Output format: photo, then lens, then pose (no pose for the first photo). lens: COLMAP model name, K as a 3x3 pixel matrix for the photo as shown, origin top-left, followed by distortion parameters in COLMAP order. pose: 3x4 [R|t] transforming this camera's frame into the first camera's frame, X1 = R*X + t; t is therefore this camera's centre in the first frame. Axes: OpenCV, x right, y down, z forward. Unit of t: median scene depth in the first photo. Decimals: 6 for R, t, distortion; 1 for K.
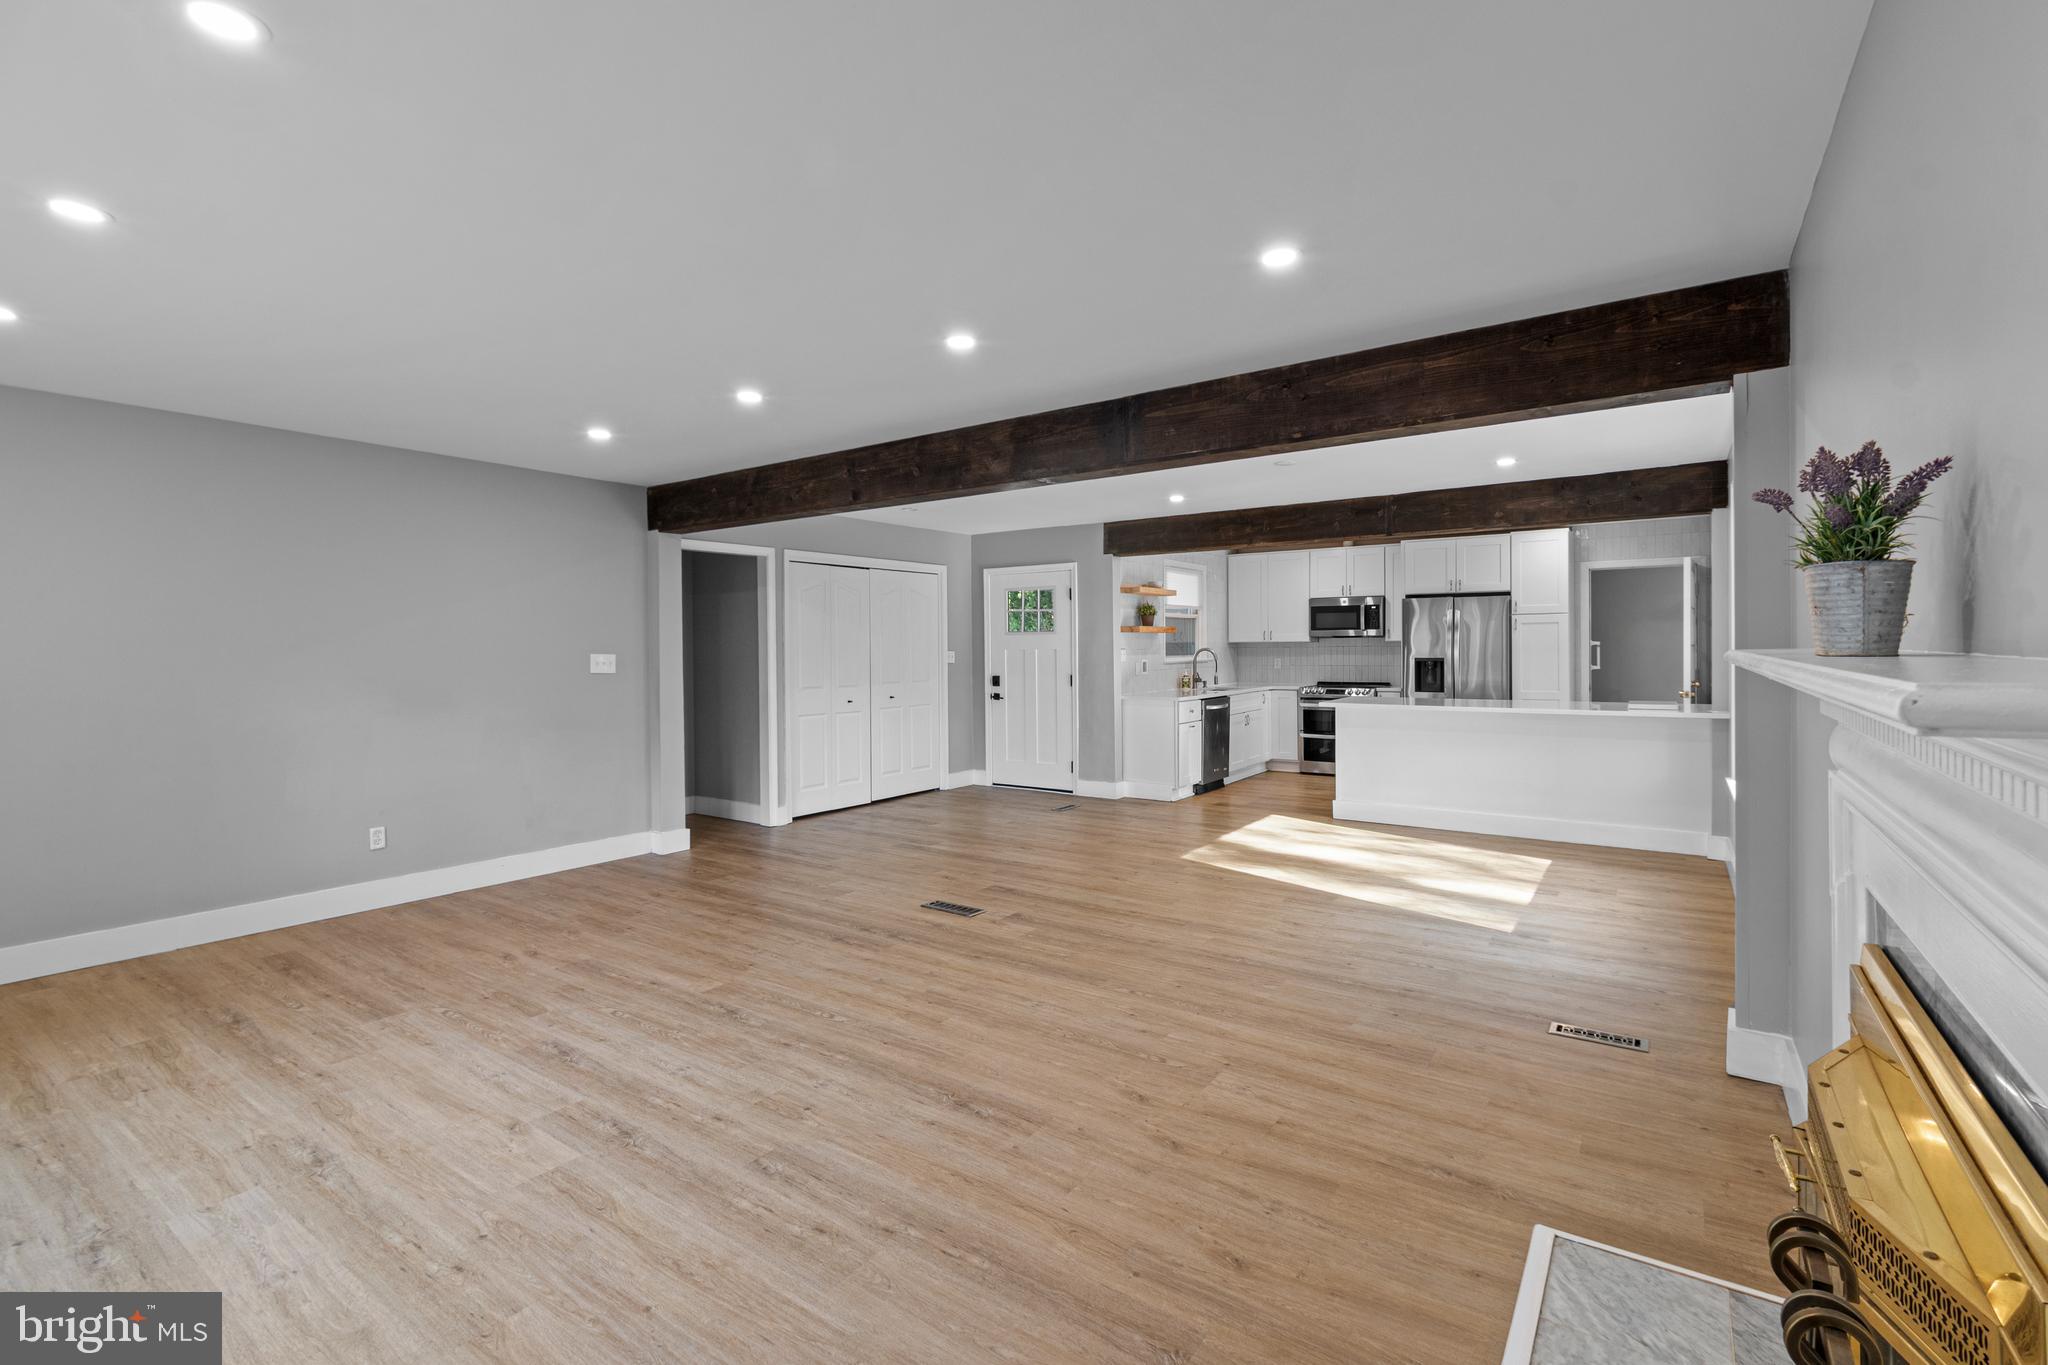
lens RADIAL K [[914.5, 0, 1013.6], [0, 914.5, 654.6], [0, 0, 1]] dist [0.002099, 0.001397]
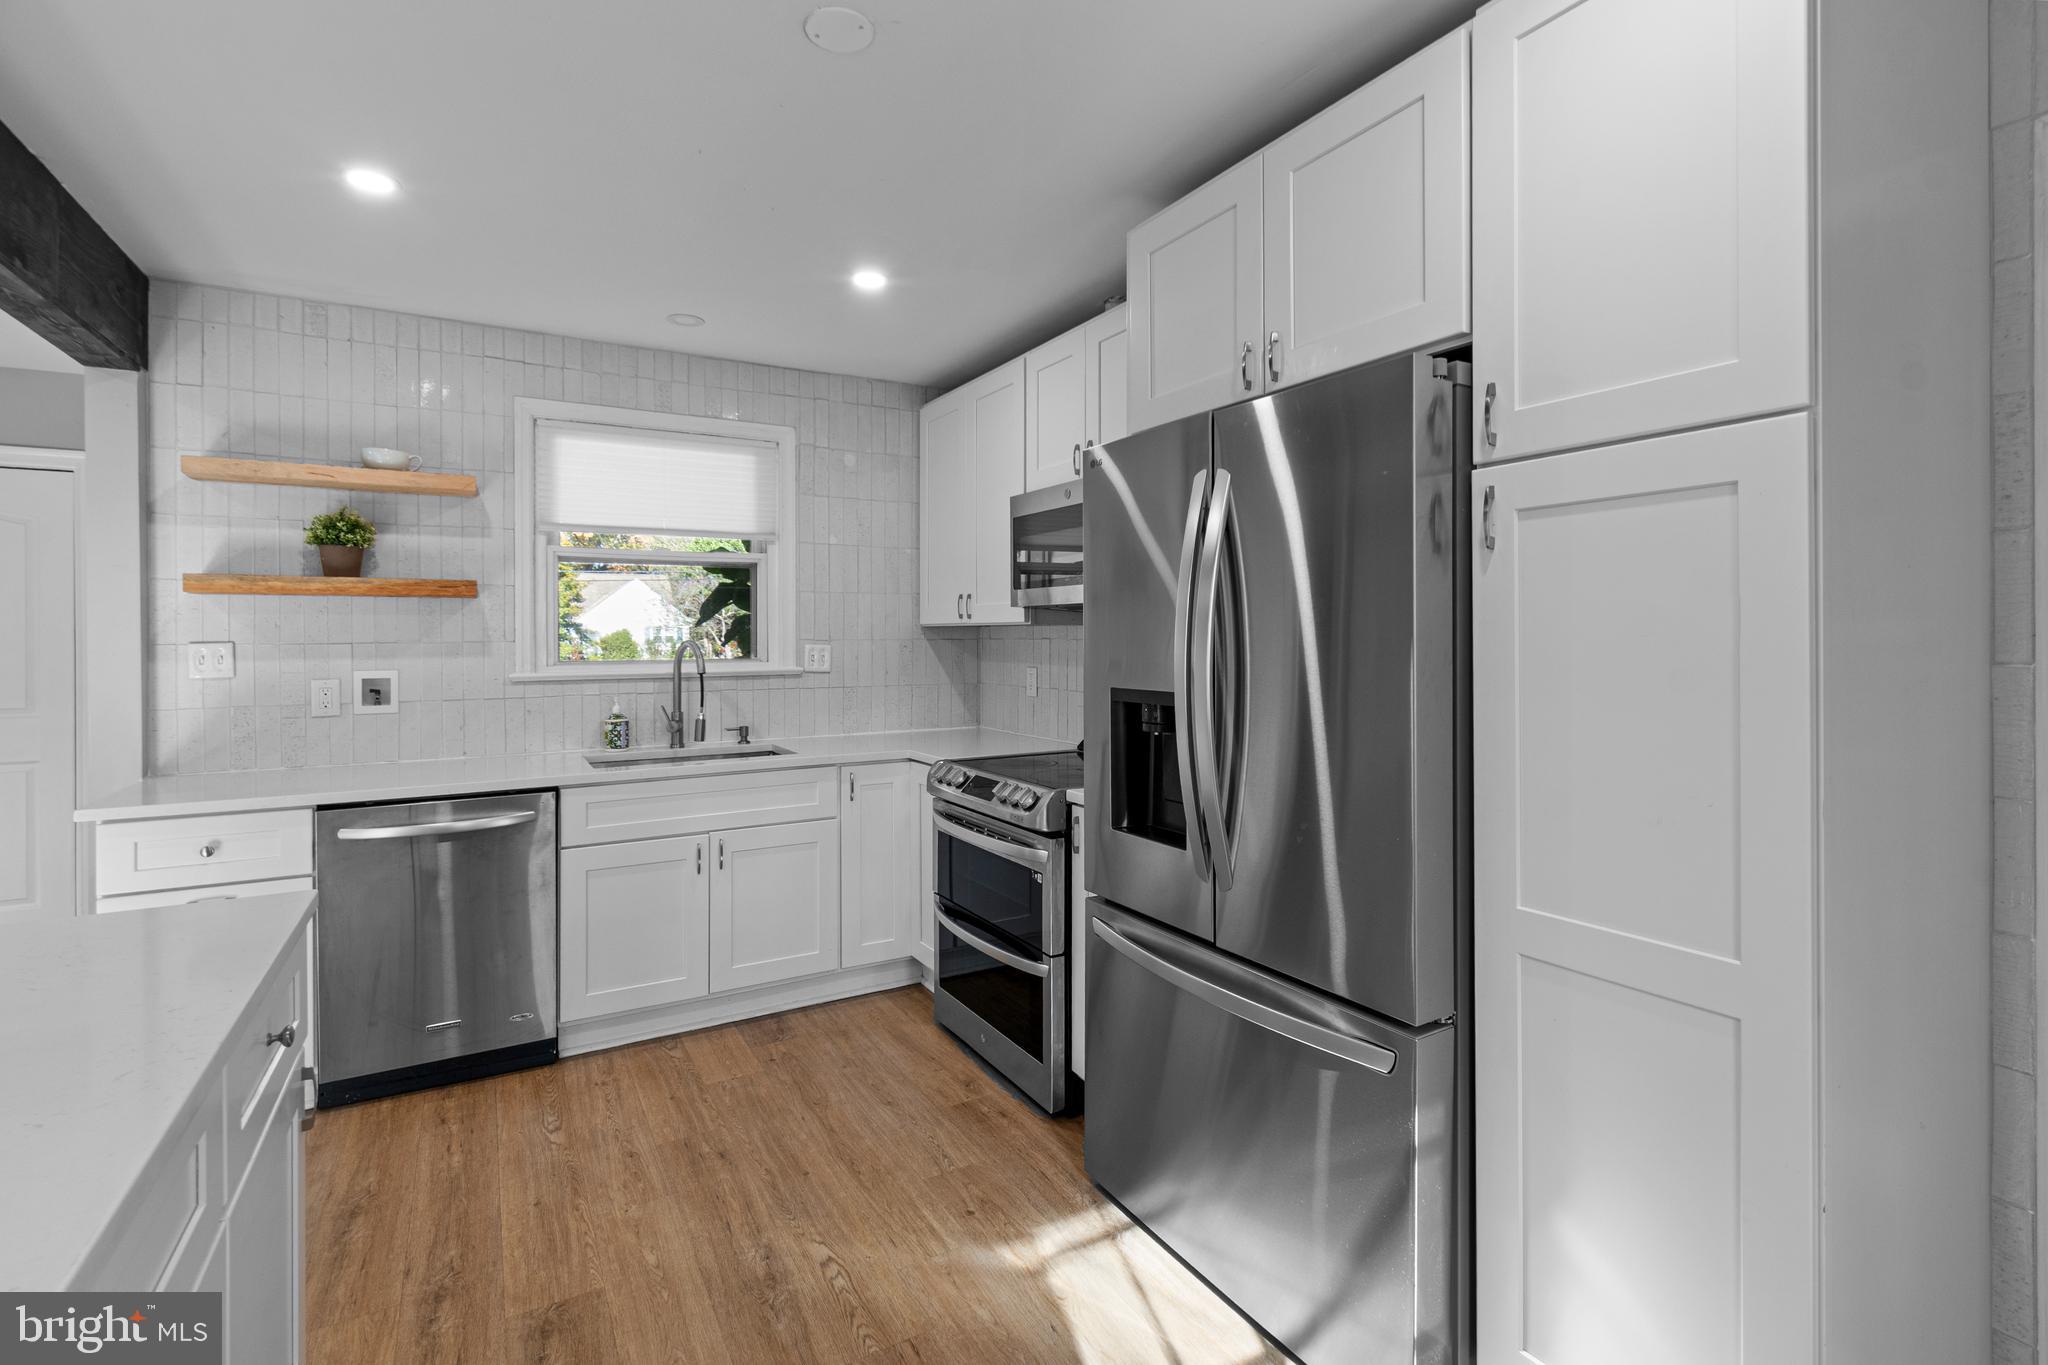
lens RADIAL K [[937.4, 0, 1003.0], [0, 937.4, 631.0], [0, 0, 1]] dist [0.004278, -0.000351]
pose [[0.903078, 0.003549, -0.429462, 0.785357], [-0.007967, 0.999932, -0.008491, -0.014083], [0.429403, 0.011089, 0.903045, 1.156102]]
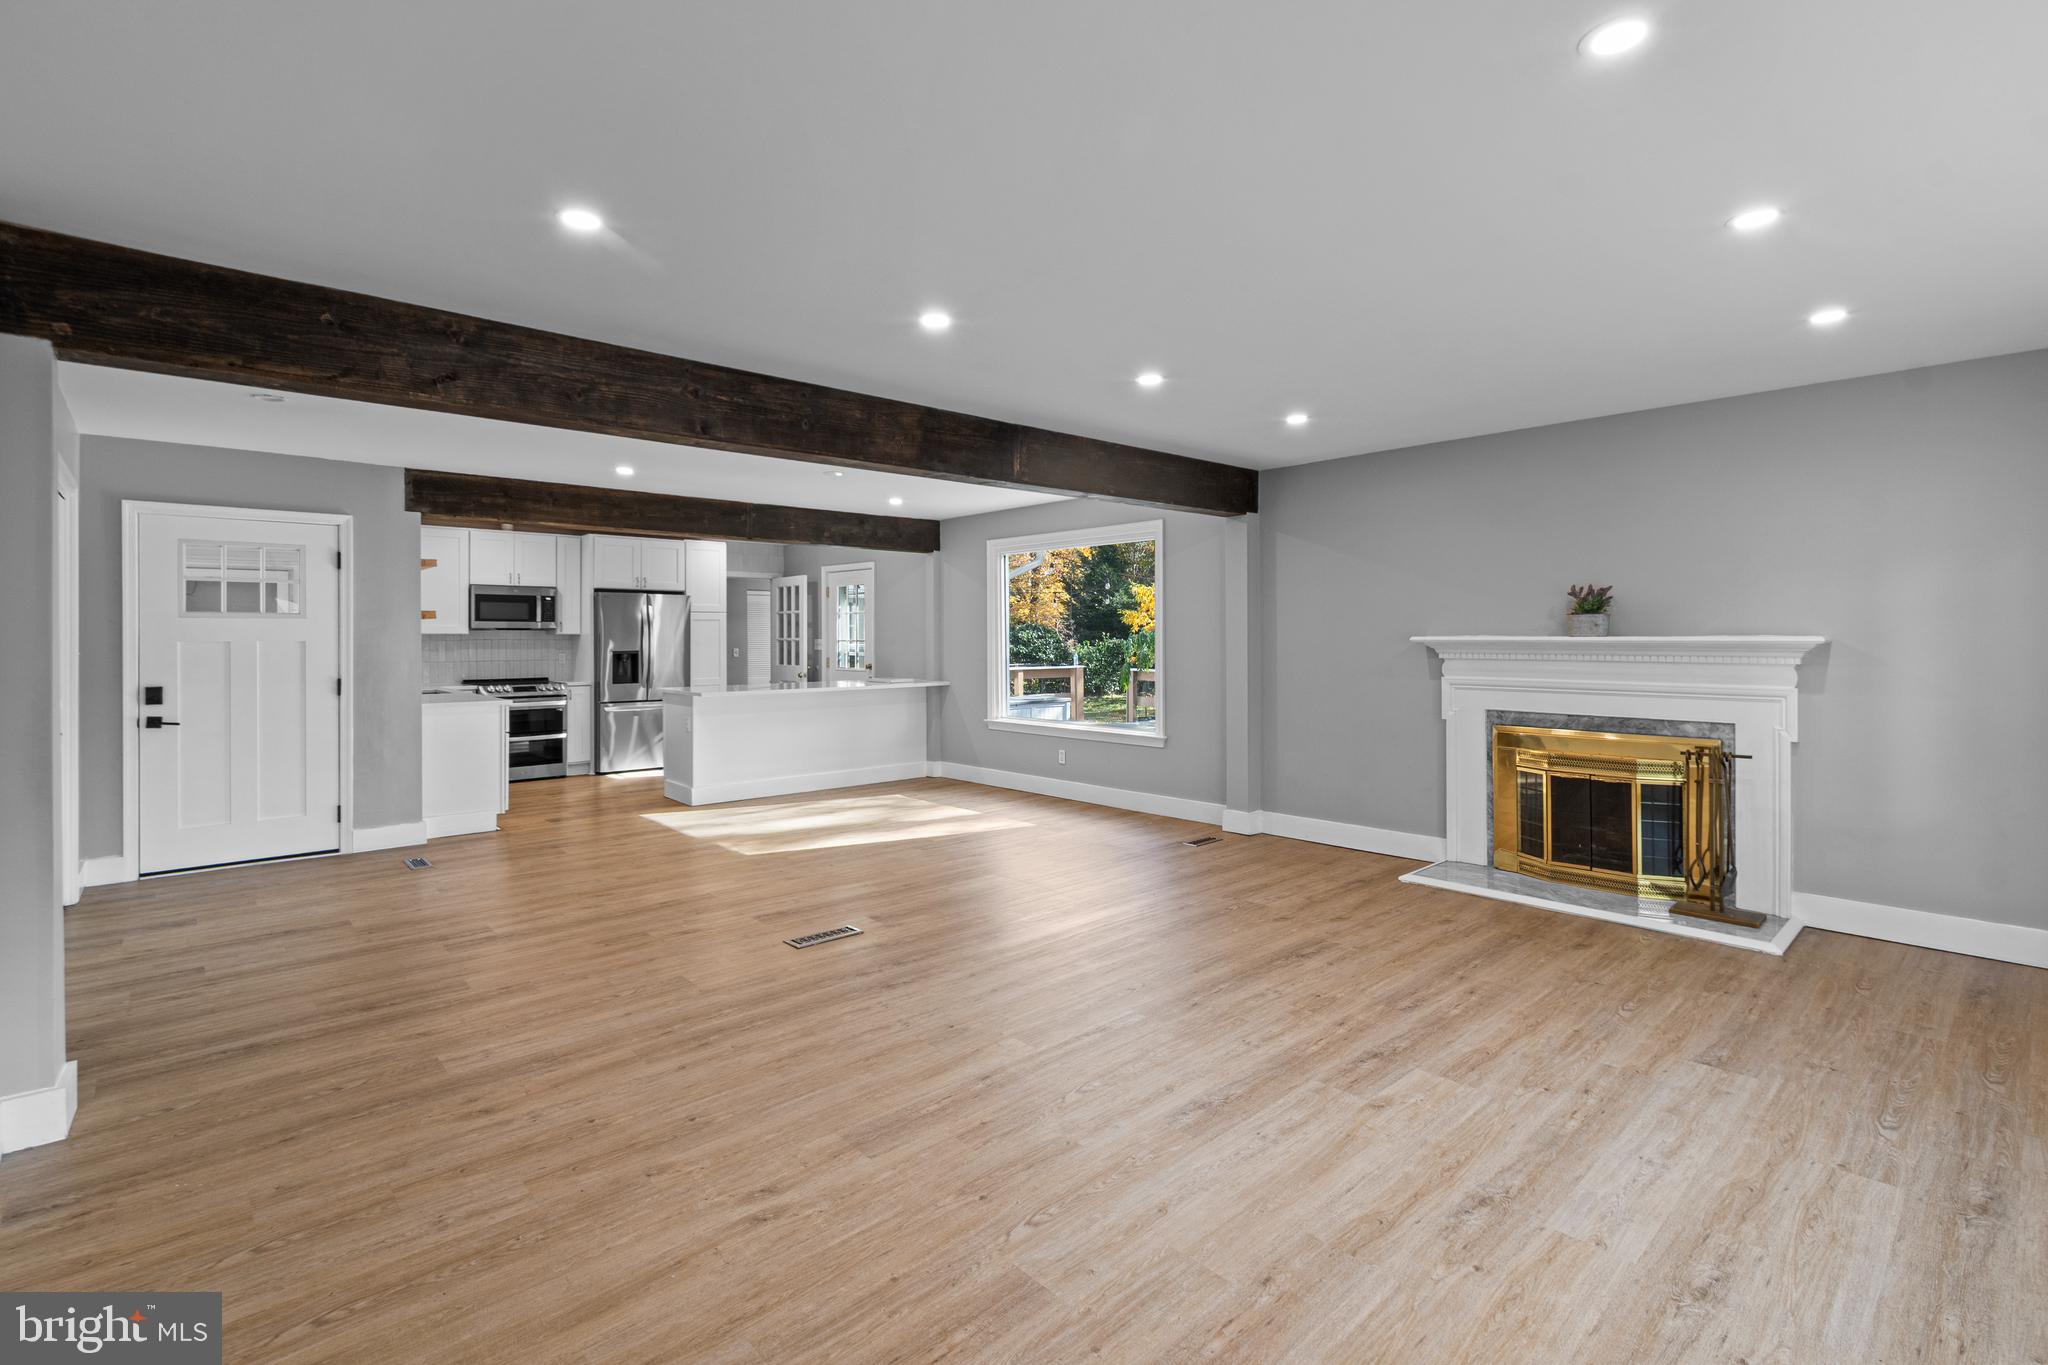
lens RADIAL K [[937.4, 0, 1003.0], [0, 937.4, 631.0], [0, 0, 1]] dist [0.004278, -0.000351]
pose [[0.223591, 0.013827, 0.974585, -0.731214], [0.009379, 0.999823, -0.016337, 0.003763], [-0.974638, 0.012793, 0.223422, 0.516870]]
